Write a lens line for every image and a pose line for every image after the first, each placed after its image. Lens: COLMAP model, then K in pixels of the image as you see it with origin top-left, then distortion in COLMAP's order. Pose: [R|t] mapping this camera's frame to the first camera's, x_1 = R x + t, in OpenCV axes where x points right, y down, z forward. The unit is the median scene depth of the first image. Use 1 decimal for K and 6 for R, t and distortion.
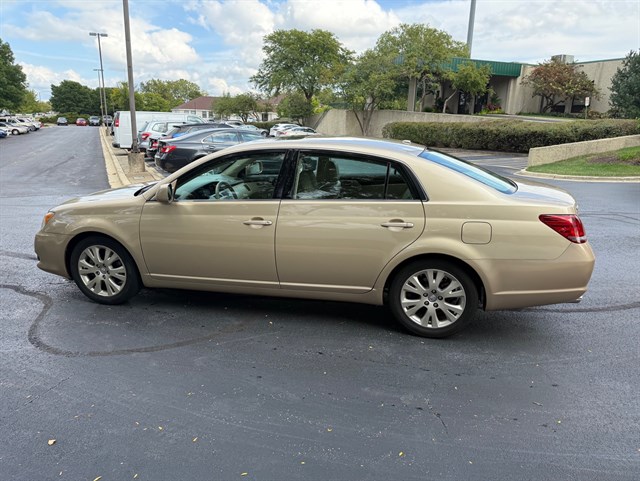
lens RADIAL K [[440.2, 0, 318.6], [0, 440.2, 239.6], [0, 0, 1]] dist [0.046865, -0.062039]
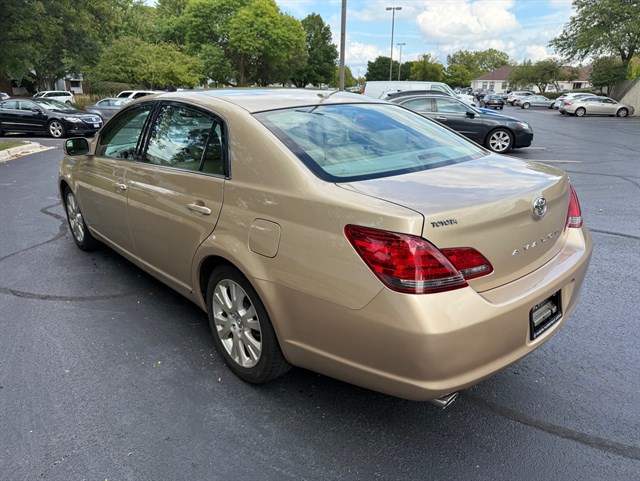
lens RADIAL K [[447.2, 0, 323.9], [0, 447.2, 240.9], [0, 0, 1]] dist [0.001296, -0.006240]
pose [[0.815127, 0.173379, -0.552728, 0.070488], [-0.141554, 0.984849, 0.100172, -0.007772], [0.561721, -0.003412, 0.827320, 0.048423]]
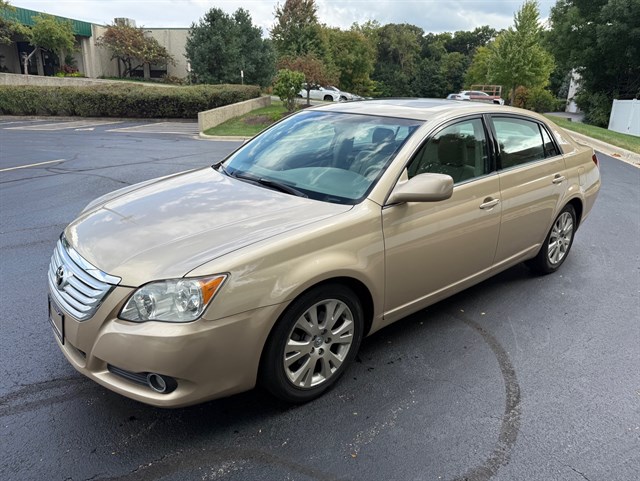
lens RADIAL K [[448.6, 0, 318.3], [0, 448.6, 237.8], [0, 0, 1]] dist [0.000162, -0.005346]
pose [[0.609248, -0.246822, 0.753588, -0.102123], [0.196236, 0.967695, 0.158298, -0.017804], [-0.768315, 0.051439, 0.638002, 0.070259]]
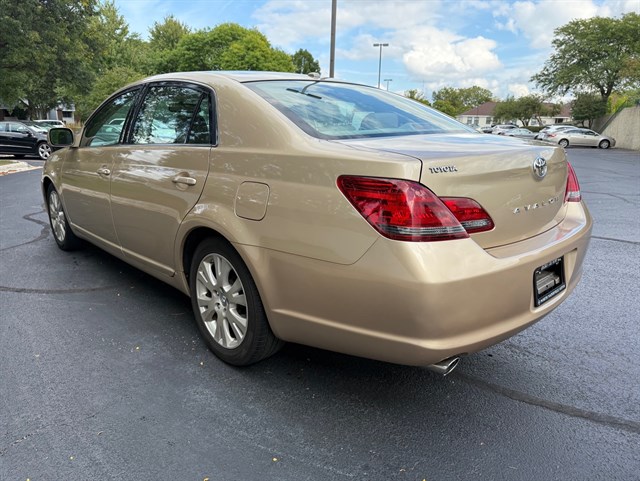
lens RADIAL K [[447.0, 0, 319.0], [0, 447.0, 240.9], [0, 0, 1]] dist [0.002480, -0.007279]
pose [[0.822822, 0.138576, -0.551144, 0.069834], [-0.147013, 0.988706, 0.029114, 0.000728], [0.548954, 0.057070, 0.833902, 0.051021]]
